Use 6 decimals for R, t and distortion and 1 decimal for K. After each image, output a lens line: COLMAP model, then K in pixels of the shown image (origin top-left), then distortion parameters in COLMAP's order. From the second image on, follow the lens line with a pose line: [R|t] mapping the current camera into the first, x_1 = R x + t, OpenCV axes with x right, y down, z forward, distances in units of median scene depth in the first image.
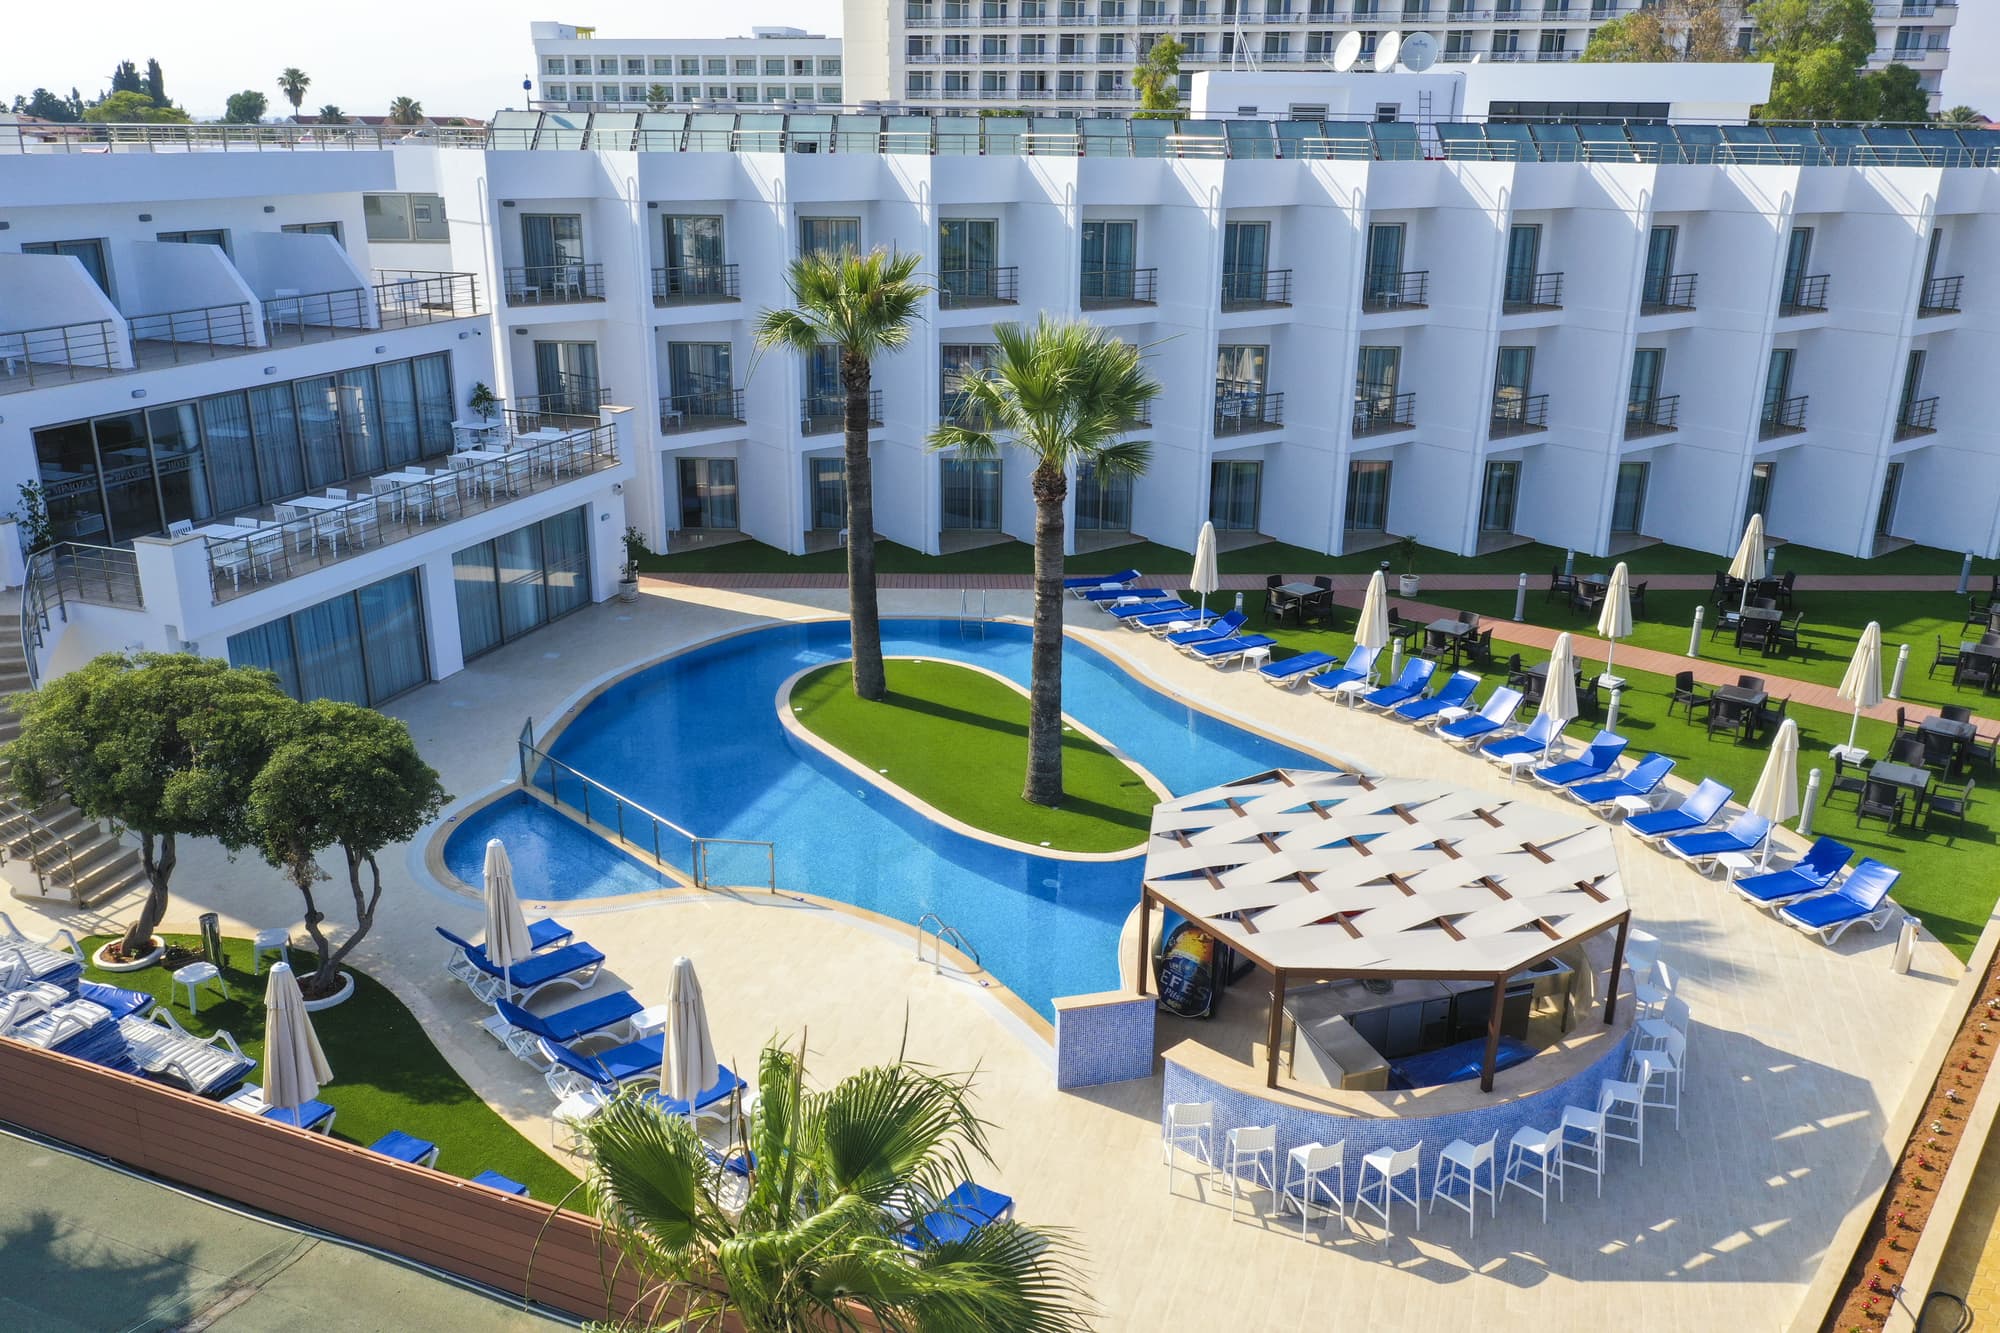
lens RADIAL K [[1569.3, 0, 1000.0], [0, 1569.3, 666.5], [0, 0, 1]] dist [-0.001744, -0.001950]
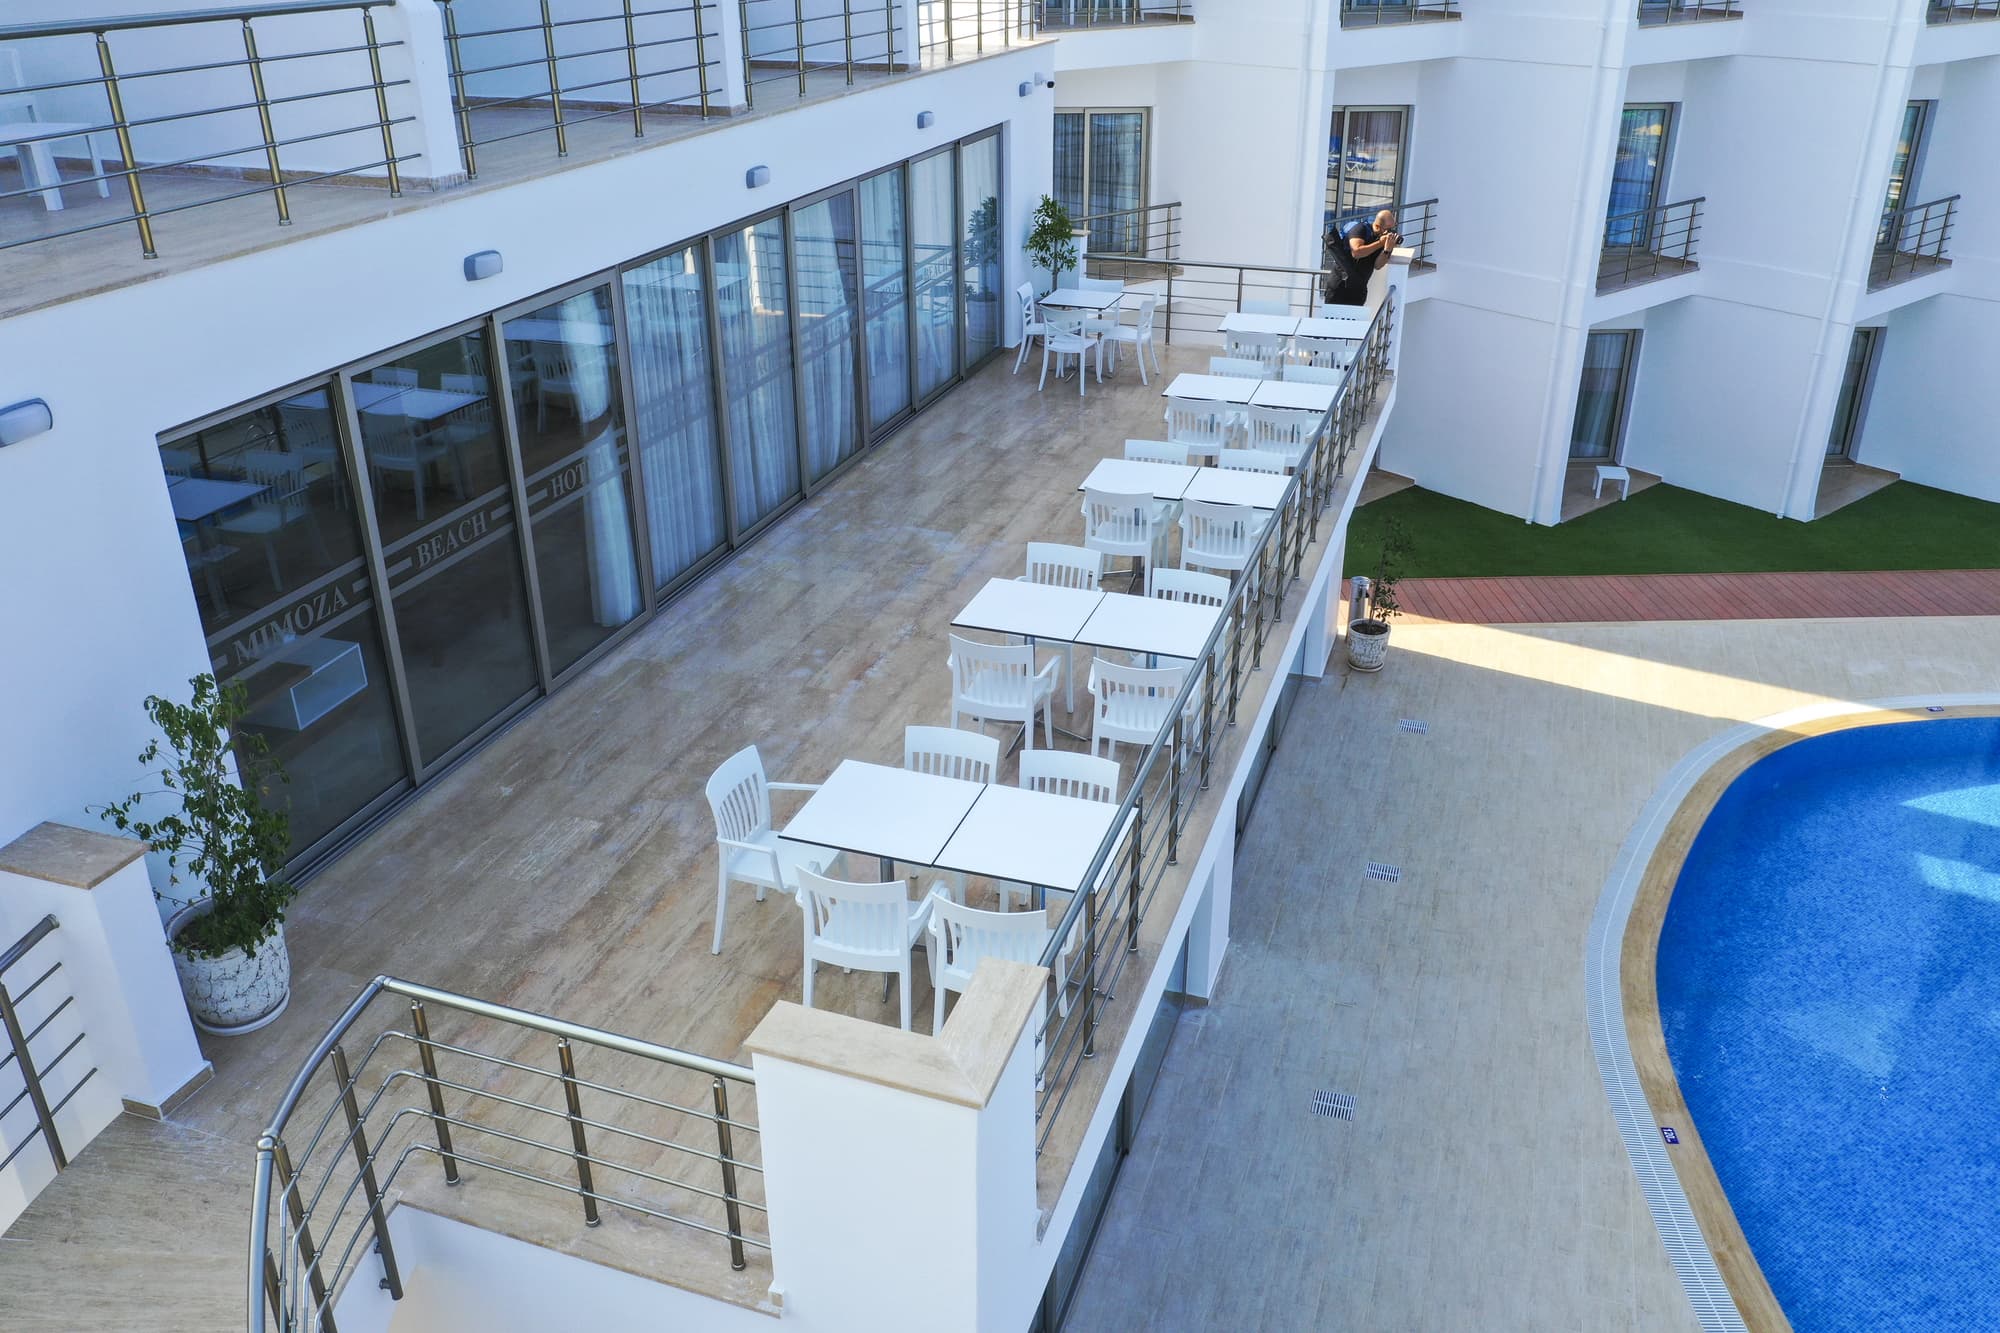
lens RADIAL K [[1571.4, 0, 1000.0], [0, 1571.4, 666.5], [0, 0, 1]] dist [-0.006604, -0.005180]
pose [[0.999859, -0.015845, -0.005533, -0.456618], [0.016399, 0.992490, 0.121220, -0.134991], [0.003570, -0.121293, 0.992610, 0.707008]]
